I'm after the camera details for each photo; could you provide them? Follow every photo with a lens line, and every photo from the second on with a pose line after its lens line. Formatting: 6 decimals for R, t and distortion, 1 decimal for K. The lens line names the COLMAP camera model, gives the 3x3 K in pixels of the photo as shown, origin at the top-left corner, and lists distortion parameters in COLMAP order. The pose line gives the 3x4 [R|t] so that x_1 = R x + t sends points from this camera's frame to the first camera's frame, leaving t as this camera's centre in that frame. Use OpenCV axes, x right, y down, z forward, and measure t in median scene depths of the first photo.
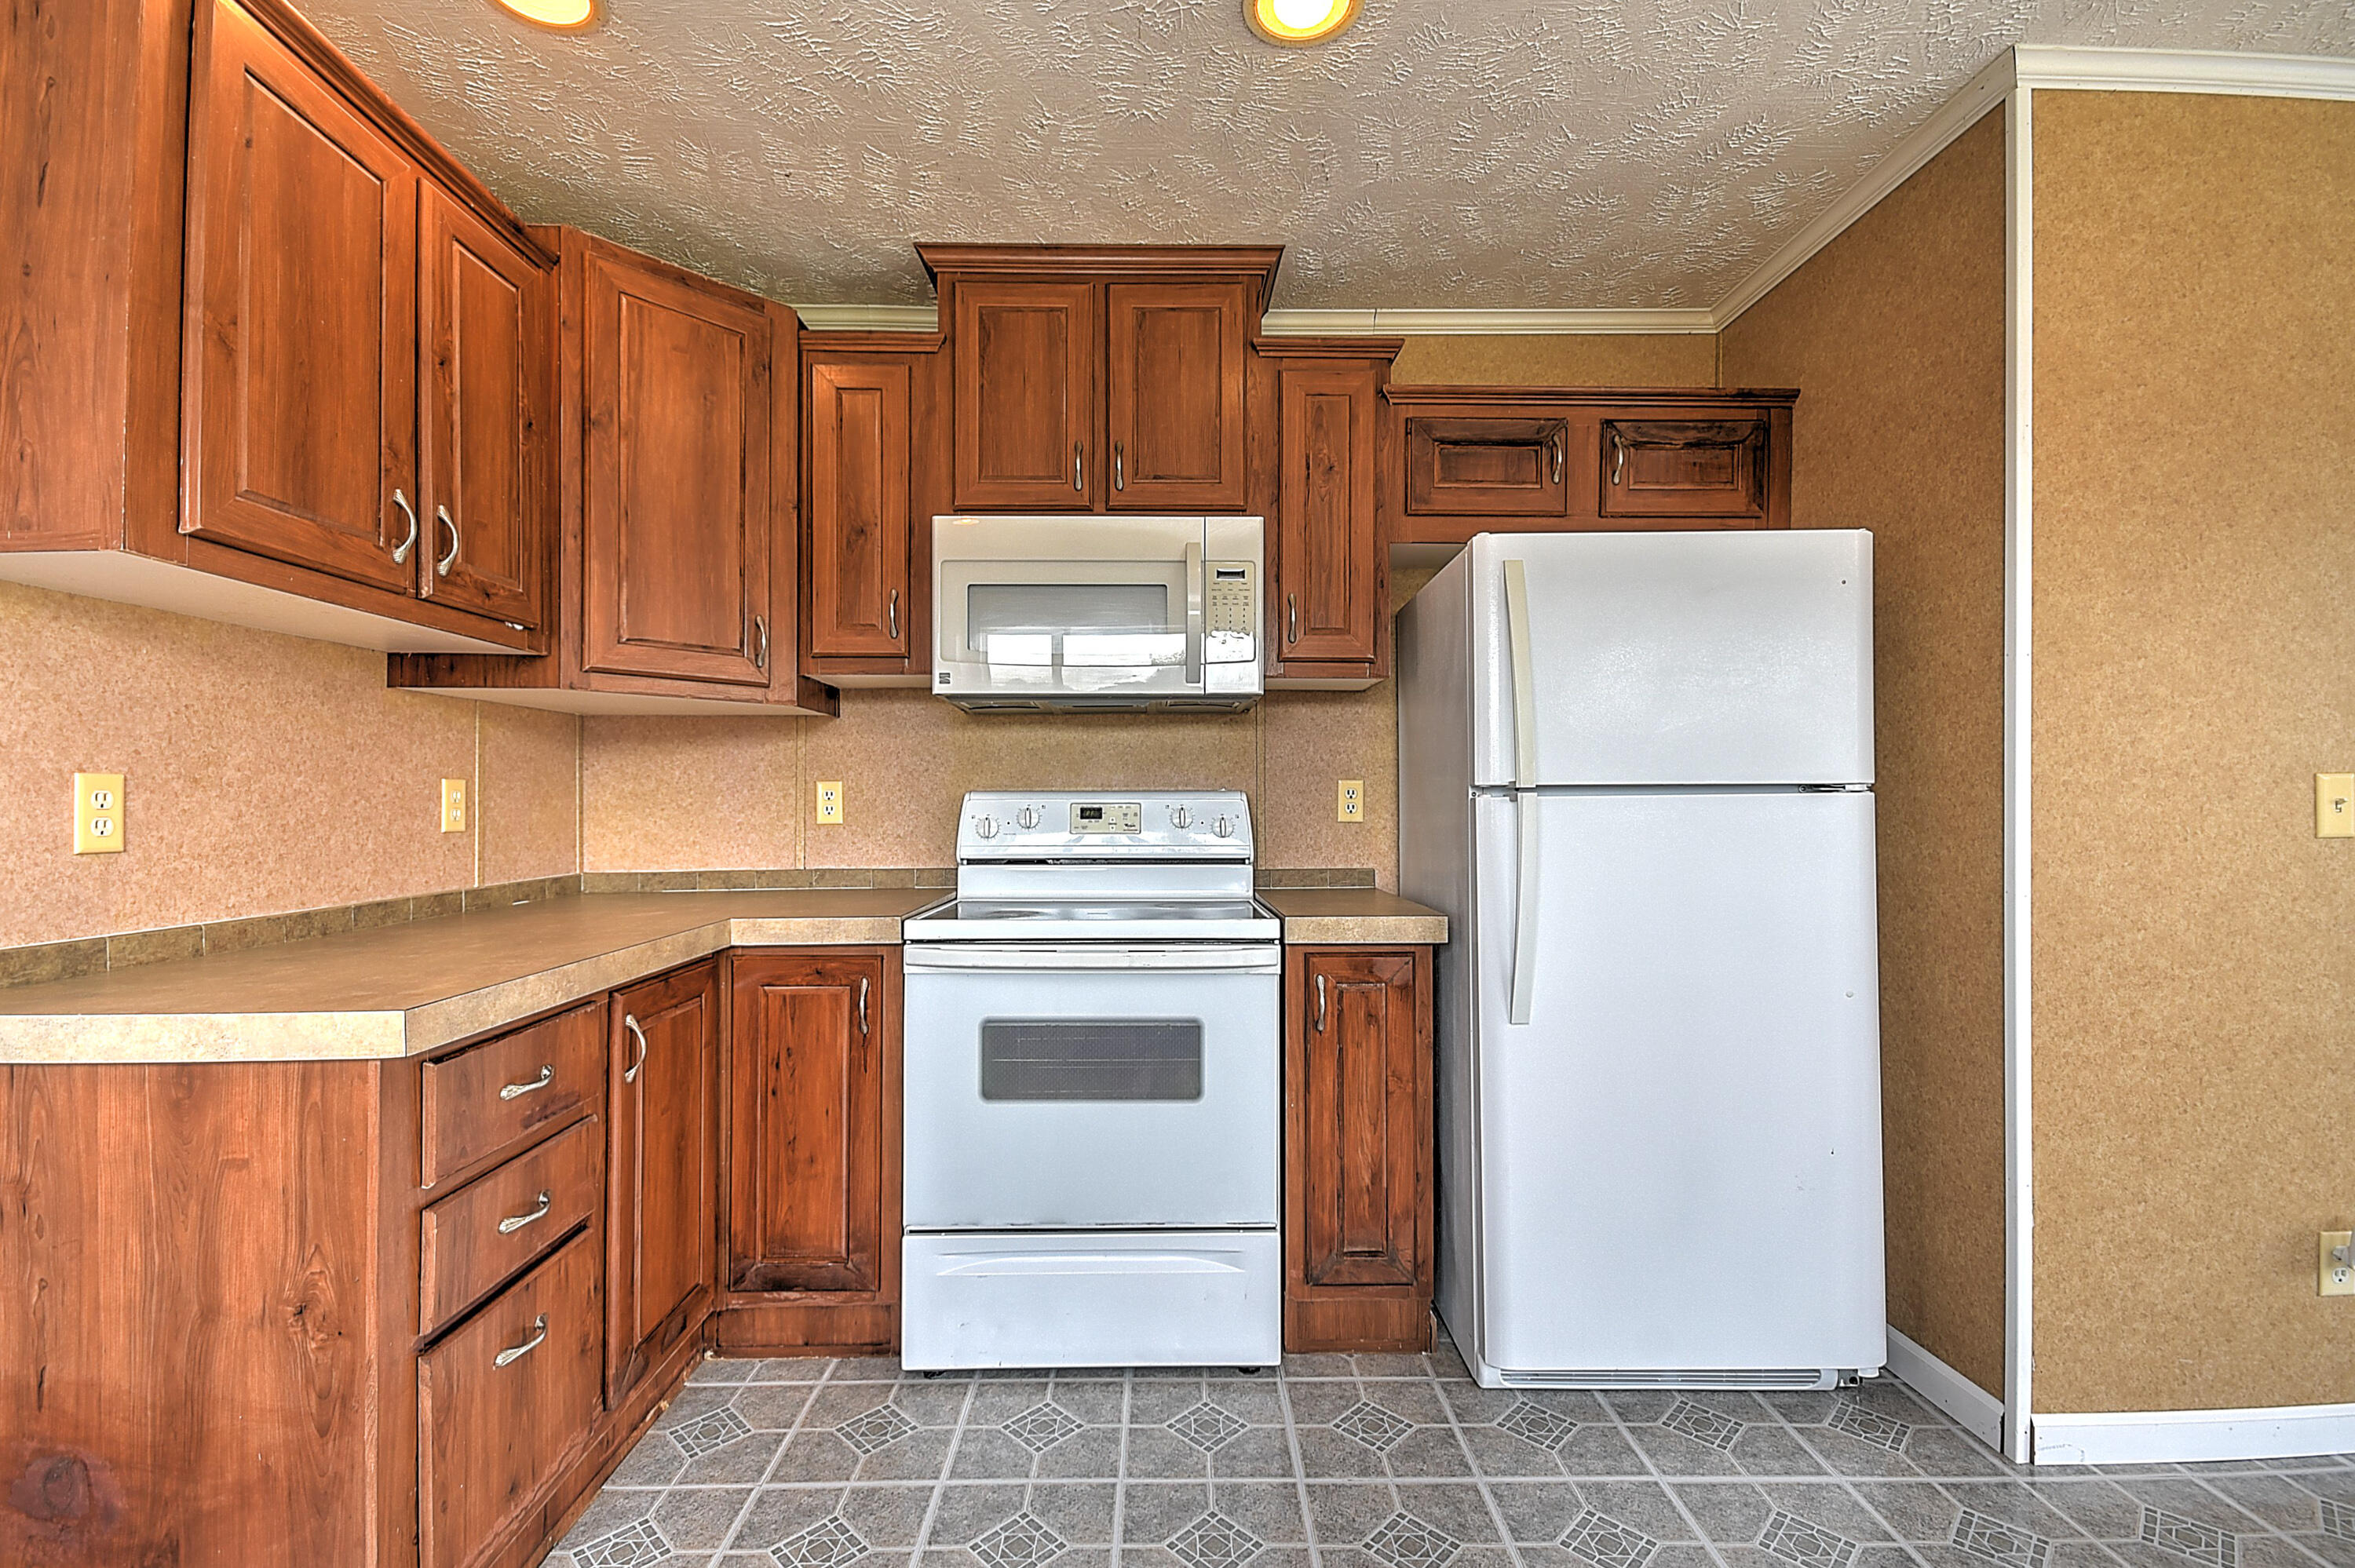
lens RADIAL K [[1015.8, 0, 1172.7], [0, 1015.8, 804.7], [0, 0, 1]] dist [0.000494, -0.000323]
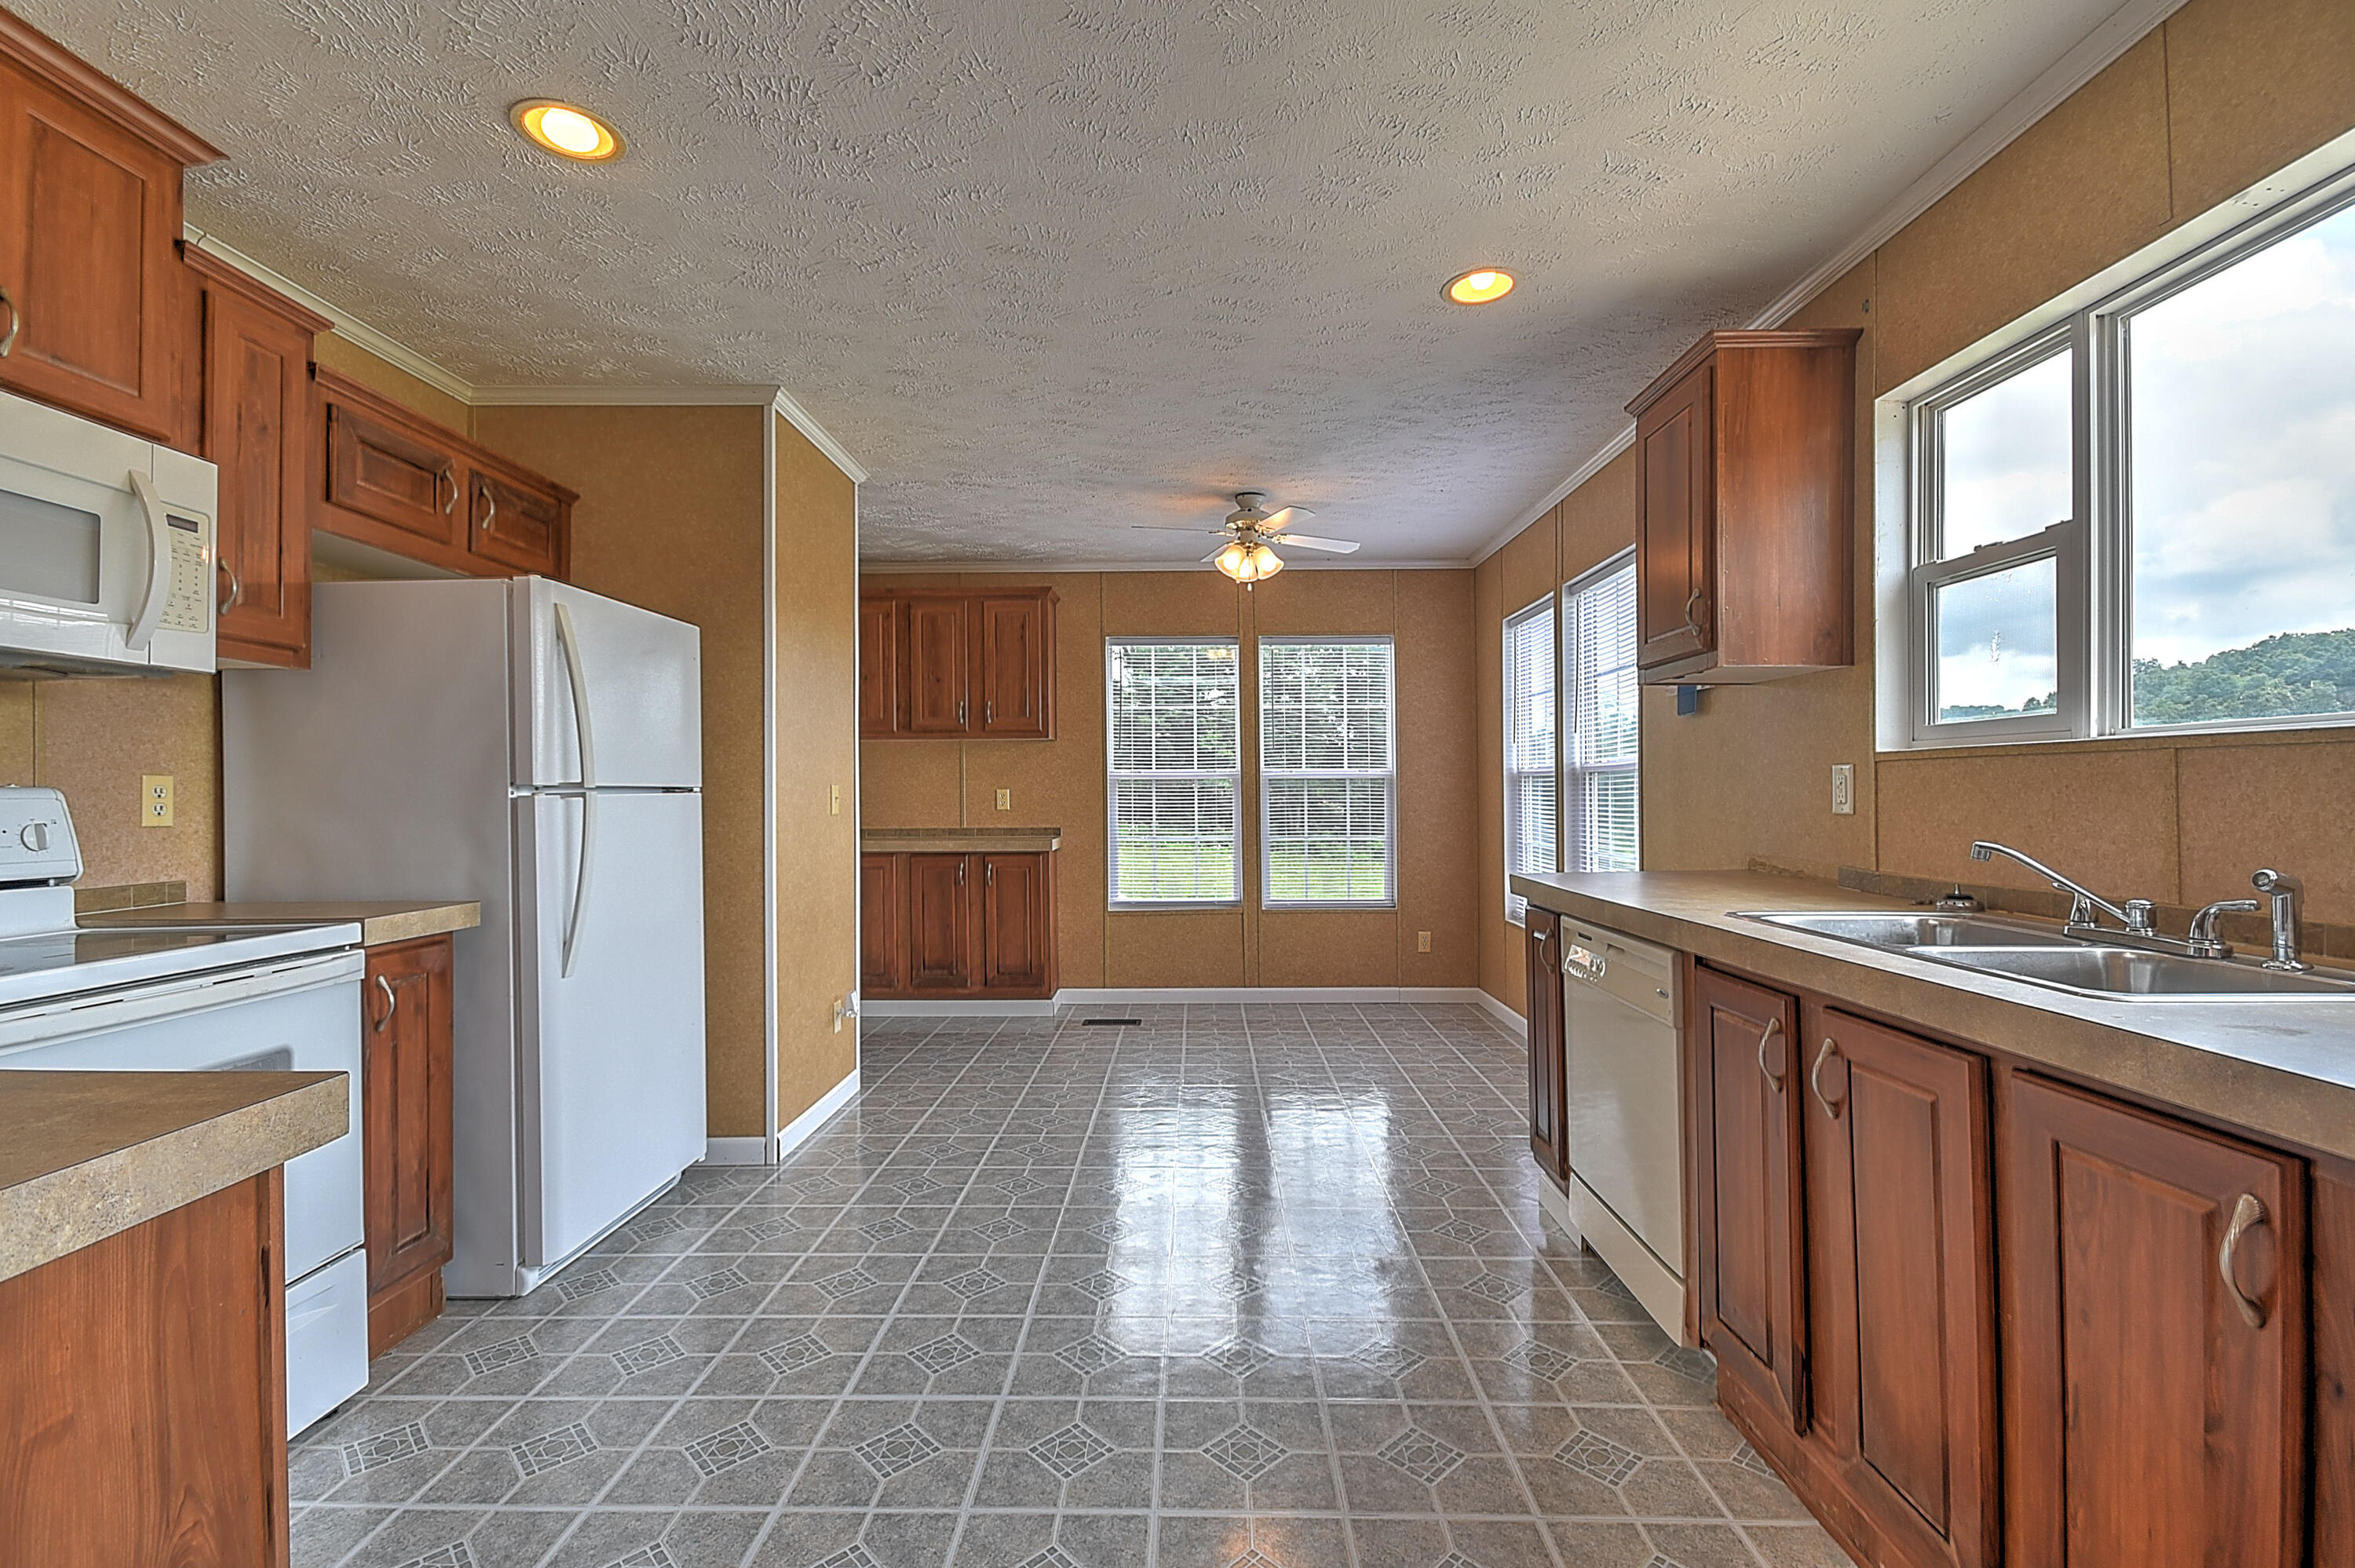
lens RADIAL K [[1015.8, 0, 1172.7], [0, 1015.8, 804.7], [0, 0, 1]] dist [0.000494, -0.000323]
pose [[0.031835, -0.006700, 0.999471, -0.812827], [0.010286, 0.999927, 0.006376, 0.003313], [-0.999440, 0.010077, 0.031901, 0.197451]]
